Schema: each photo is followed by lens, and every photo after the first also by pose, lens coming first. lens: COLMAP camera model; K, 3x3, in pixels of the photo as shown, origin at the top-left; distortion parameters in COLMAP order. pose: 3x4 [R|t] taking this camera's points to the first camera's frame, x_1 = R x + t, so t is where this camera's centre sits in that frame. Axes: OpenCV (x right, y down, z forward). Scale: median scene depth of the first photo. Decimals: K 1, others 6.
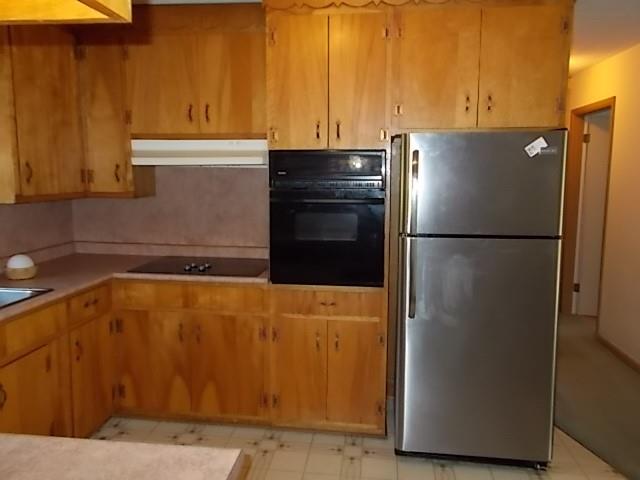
lens RADIAL K [[505.7, 0, 320.2], [0, 505.7, 239.9], [0, 0, 1]] dist [0.030234, -0.027597]
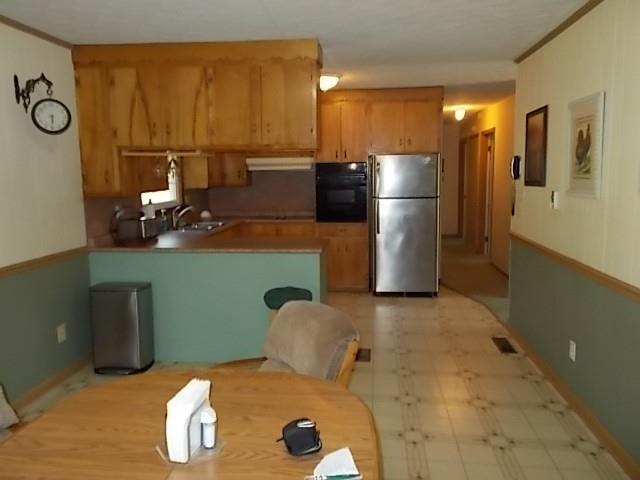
lens RADIAL K [[505.7, 0, 319.7], [0, 505.7, 237.5], [0, 0, 1]] dist [0.030234, -0.027597]
pose [[0.999805, -0.018660, 0.006511, -0.094420], [0.018679, 0.999821, -0.002905, 0.155130], [-0.006456, 0.003026, 0.999975, -1.197594]]
